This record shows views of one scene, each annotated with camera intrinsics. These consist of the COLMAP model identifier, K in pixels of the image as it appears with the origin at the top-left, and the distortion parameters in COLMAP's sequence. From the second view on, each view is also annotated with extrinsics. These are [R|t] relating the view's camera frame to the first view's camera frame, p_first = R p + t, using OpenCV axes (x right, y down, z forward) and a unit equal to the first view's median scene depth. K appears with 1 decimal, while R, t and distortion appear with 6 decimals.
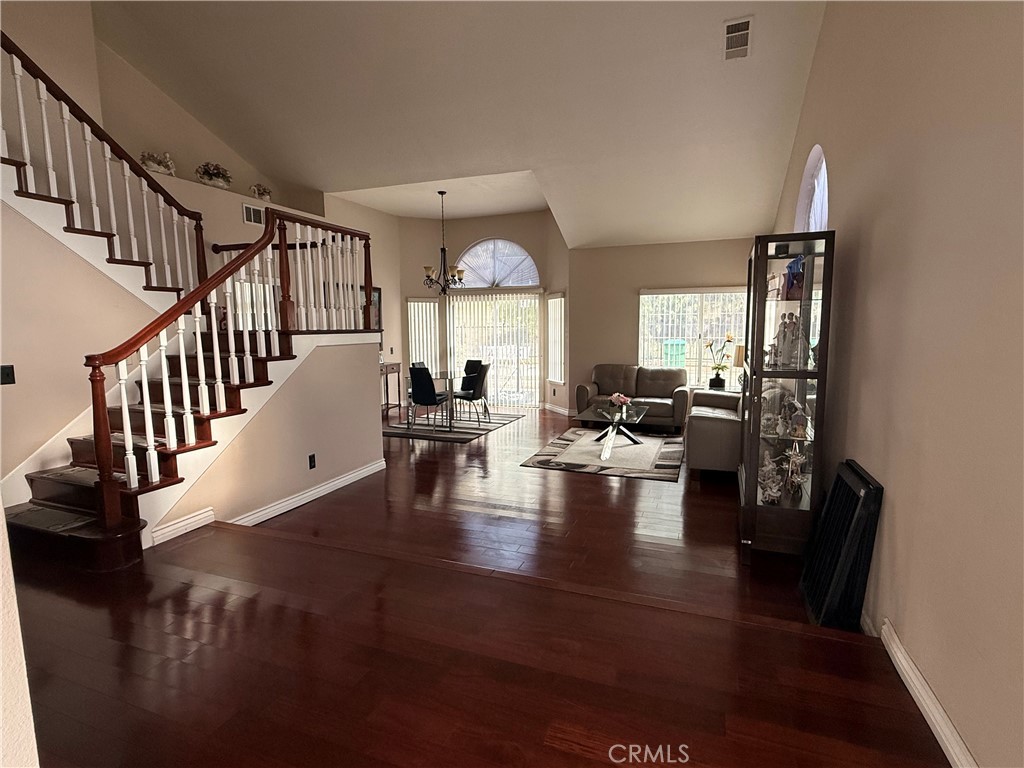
lens RADIAL K [[511.7, 0, 508.4], [0, 511.7, 385.8], [0, 0, 1]] dist [0.005433, 0.001547]
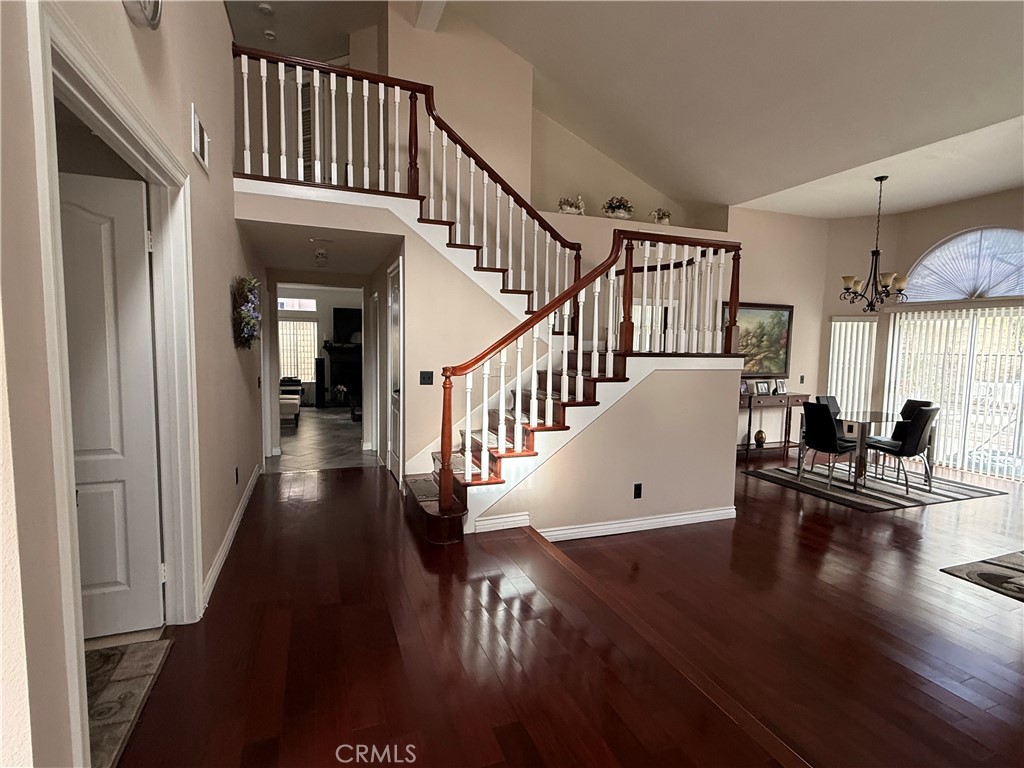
lens RADIAL K [[511.7, 0, 513.7], [0, 511.7, 386.3], [0, 0, 1]] dist [0.005433, 0.001547]
pose [[0.683920, 0.080580, -0.725094, 0.111893], [-0.109239, 0.993988, 0.007427, -0.022536], [0.721333, 0.074129, 0.688610, 0.148513]]
